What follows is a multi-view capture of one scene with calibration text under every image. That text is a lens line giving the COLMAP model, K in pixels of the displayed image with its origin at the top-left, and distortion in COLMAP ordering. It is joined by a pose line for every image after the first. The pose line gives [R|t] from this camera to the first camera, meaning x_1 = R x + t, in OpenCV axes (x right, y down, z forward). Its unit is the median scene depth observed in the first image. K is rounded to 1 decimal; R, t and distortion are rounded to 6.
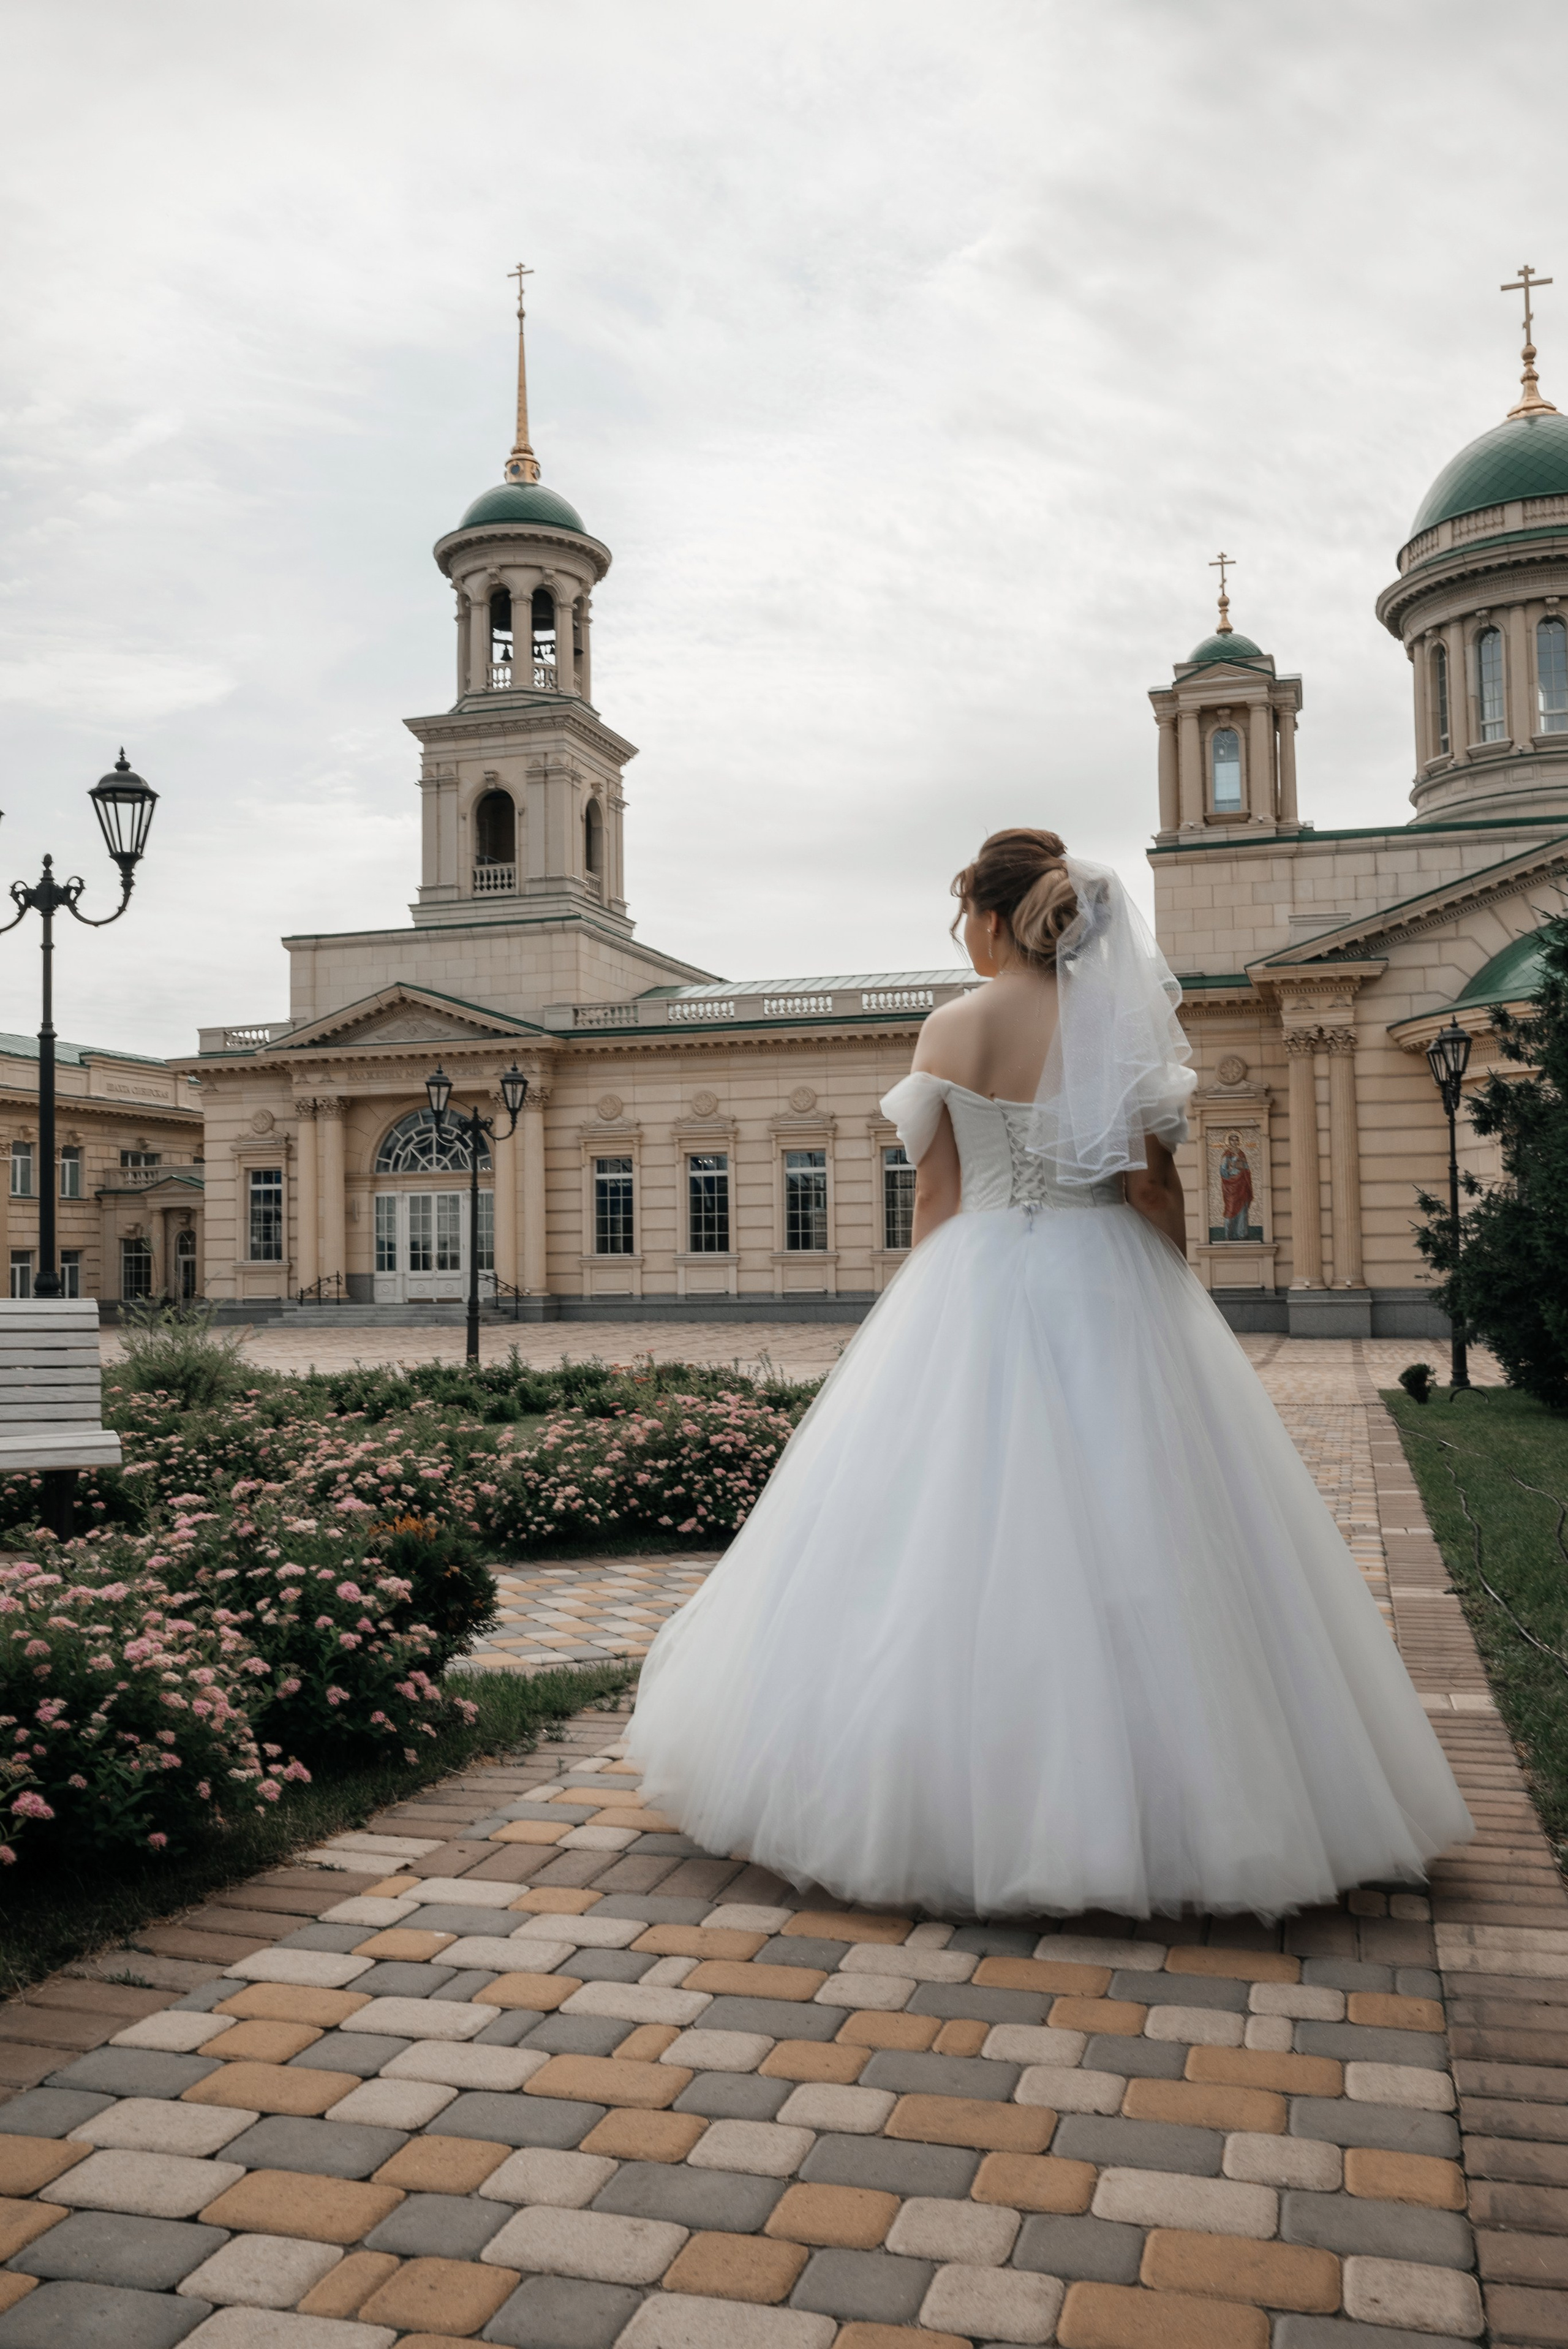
lens RADIAL K [[1886.4, 0, 836.9], [0, 1886.4, 1170.8], [0, 0, 1]] dist [-0.041269, 0.072807]
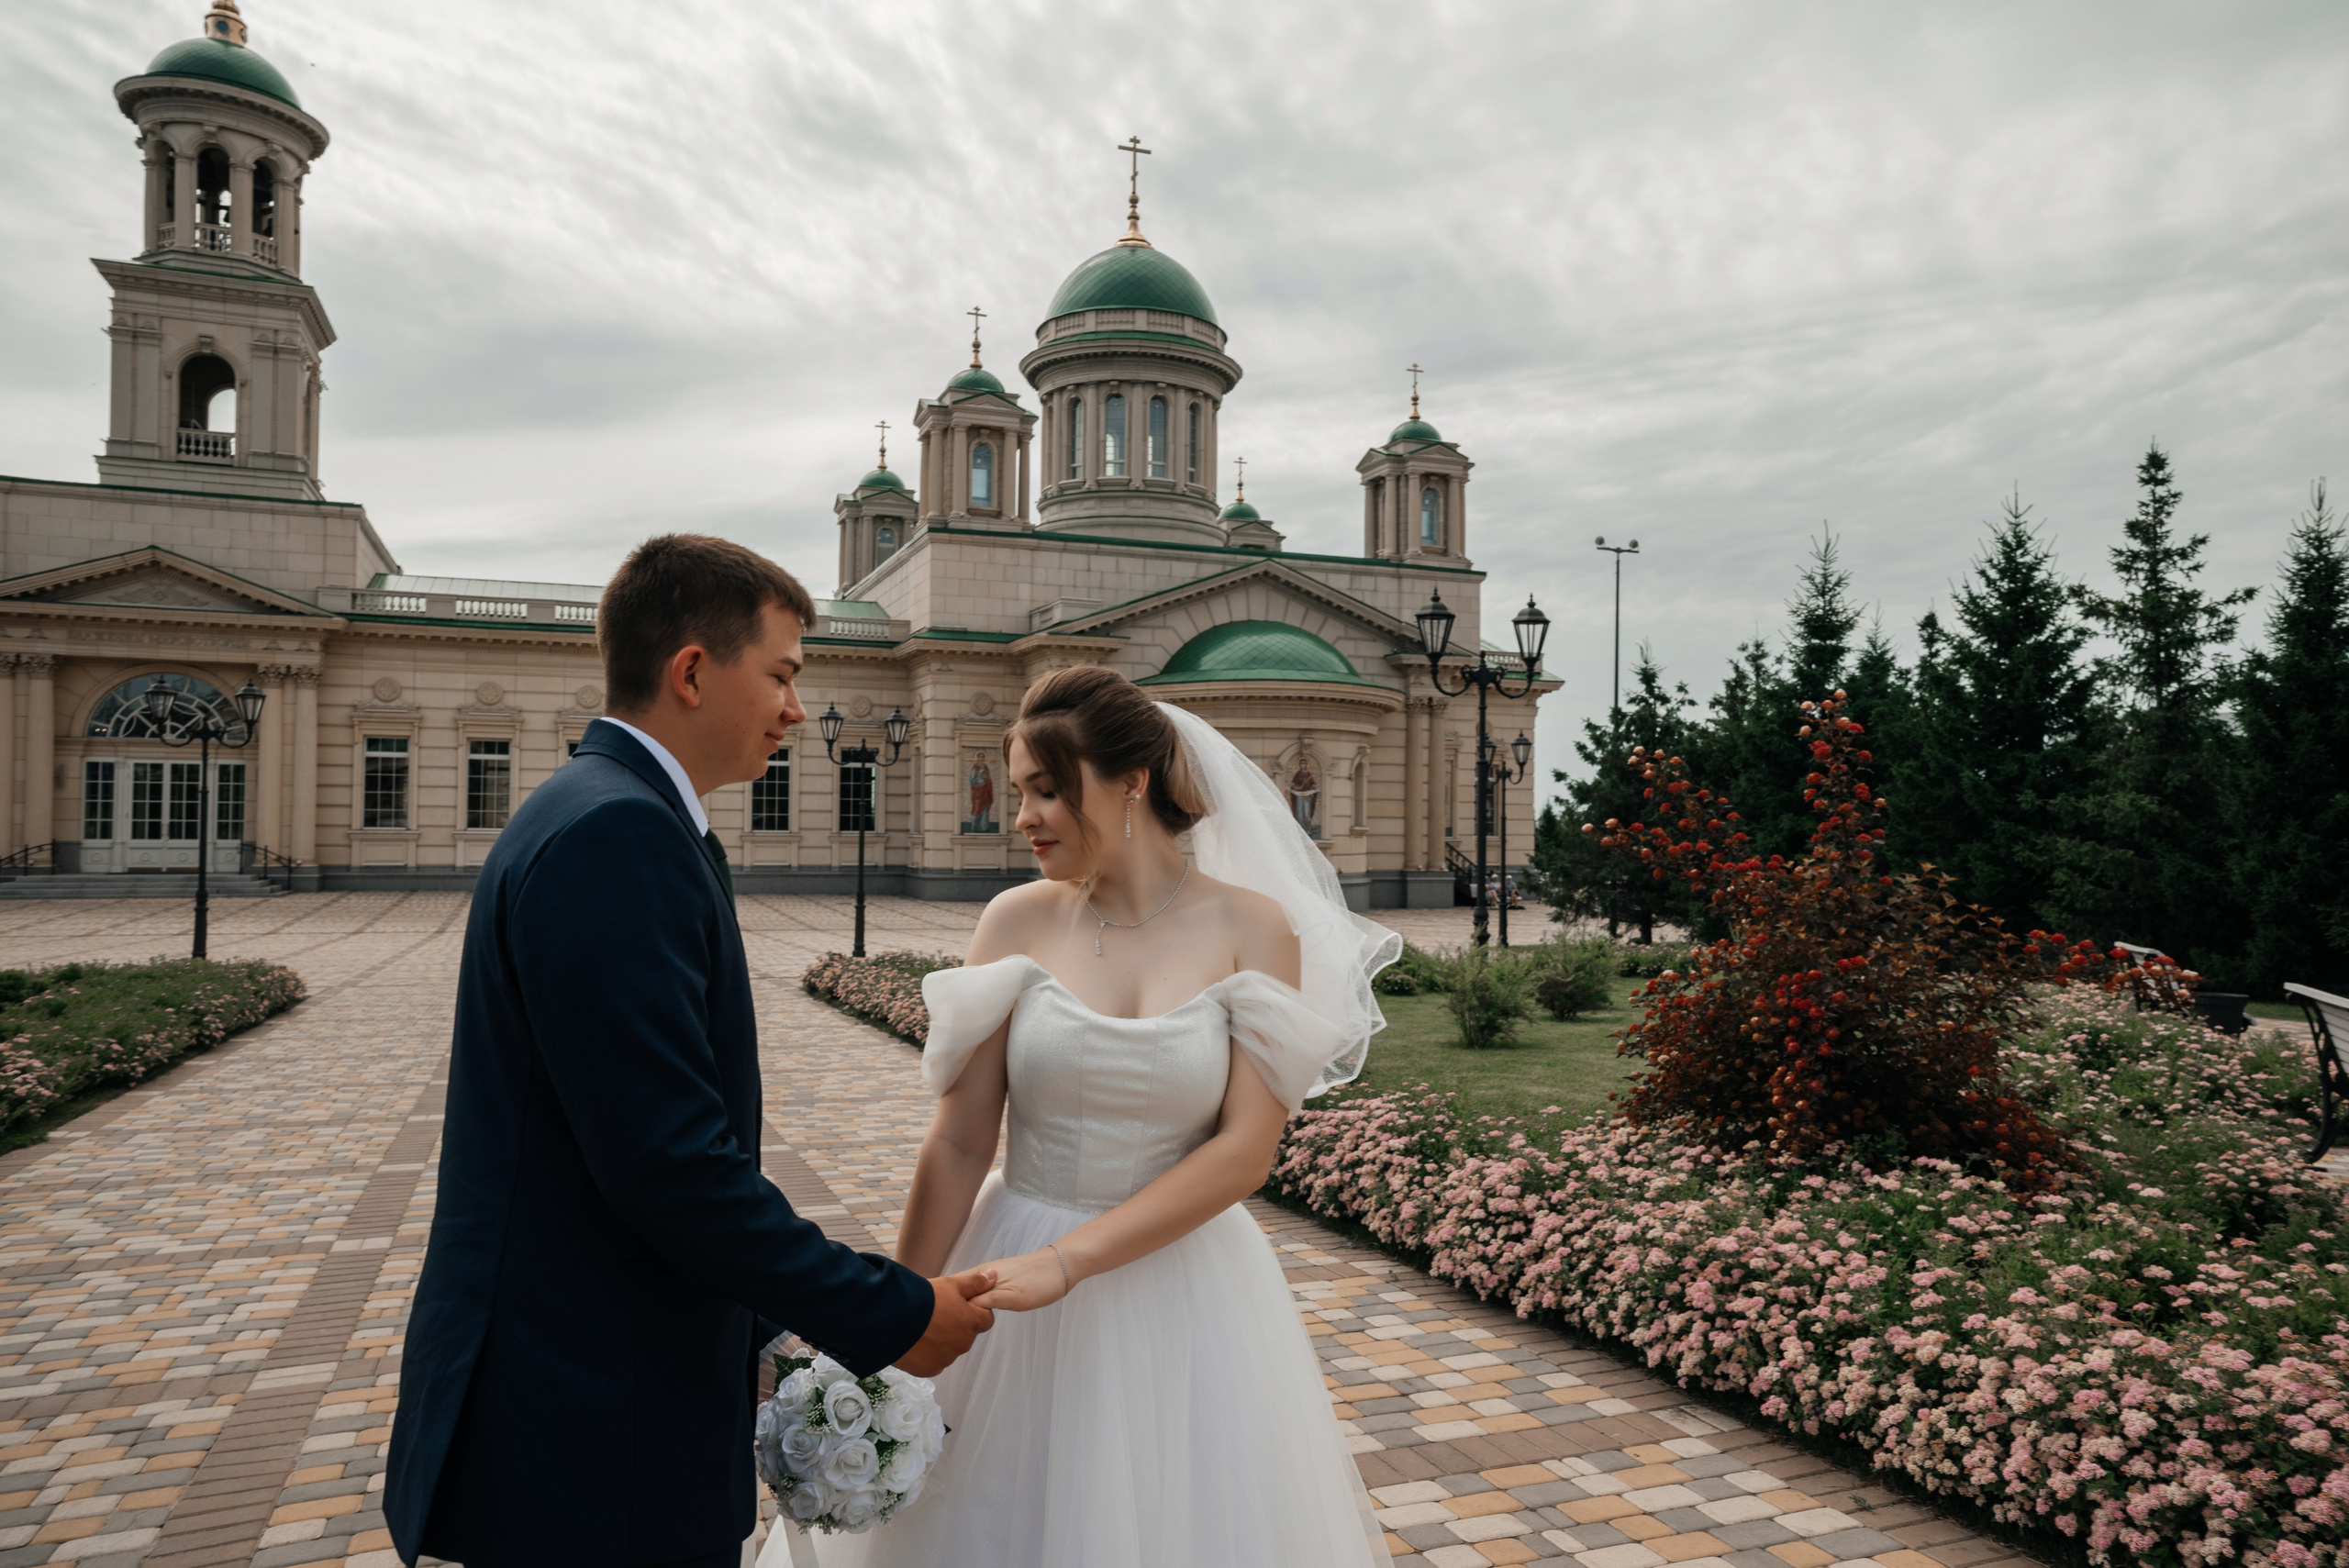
lens RADIAL K [[1598.4, 0, 1212.0], [0, 1598.4, 791.0], [0, 0, 1]] dist [-0.039968, 0.067169]
pose [[0.795299, 0.037241, 0.605072, -0.294548], [-0.053066, 0.998557, 0.008291, -0.008938], [-0.603890, -0.038703, 0.796128, 0.004125]]
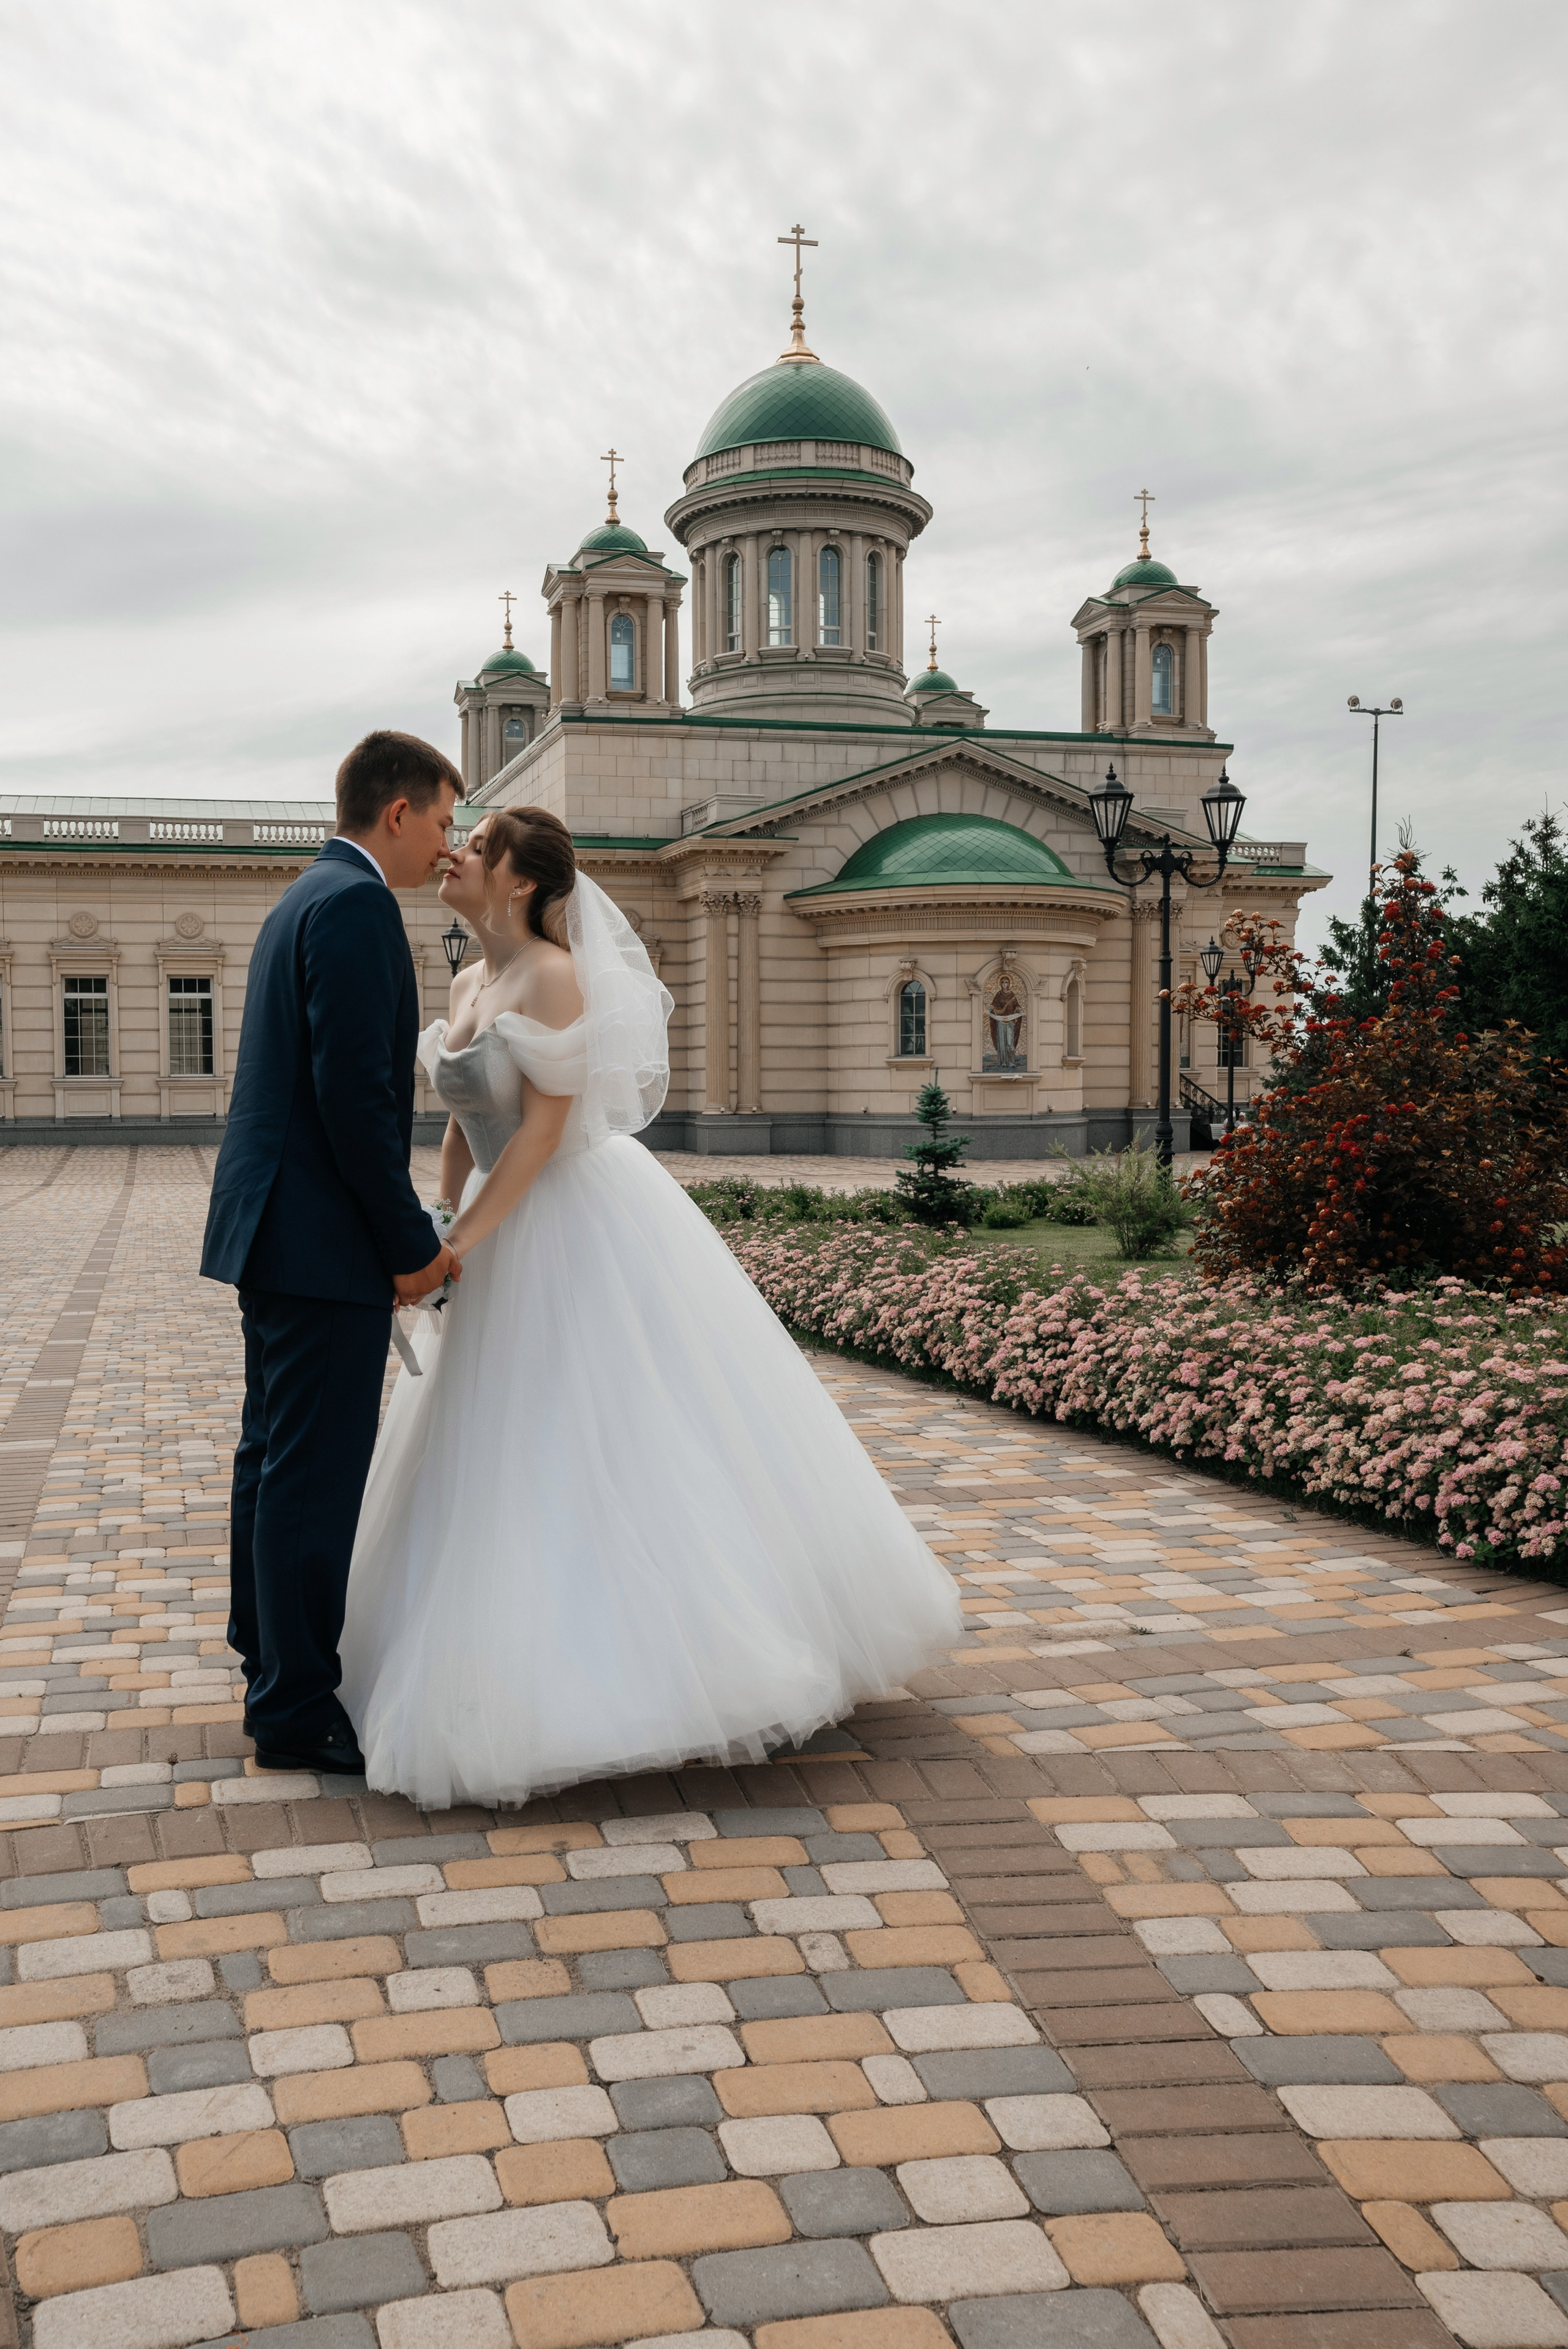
lens RADIAL K [[1915.2, 0, 658.8], [0, 1915.2, 1182.1], [0, 0, 1]] dist [-0.036898, 0.055582]
pose [[0.868620, -0.018454, 0.495135, -0.305658], [-0.032247, 0.995082, 0.093659, -0.004907], [-0.494428, -0.097321, 0.863753, -0.024571]]
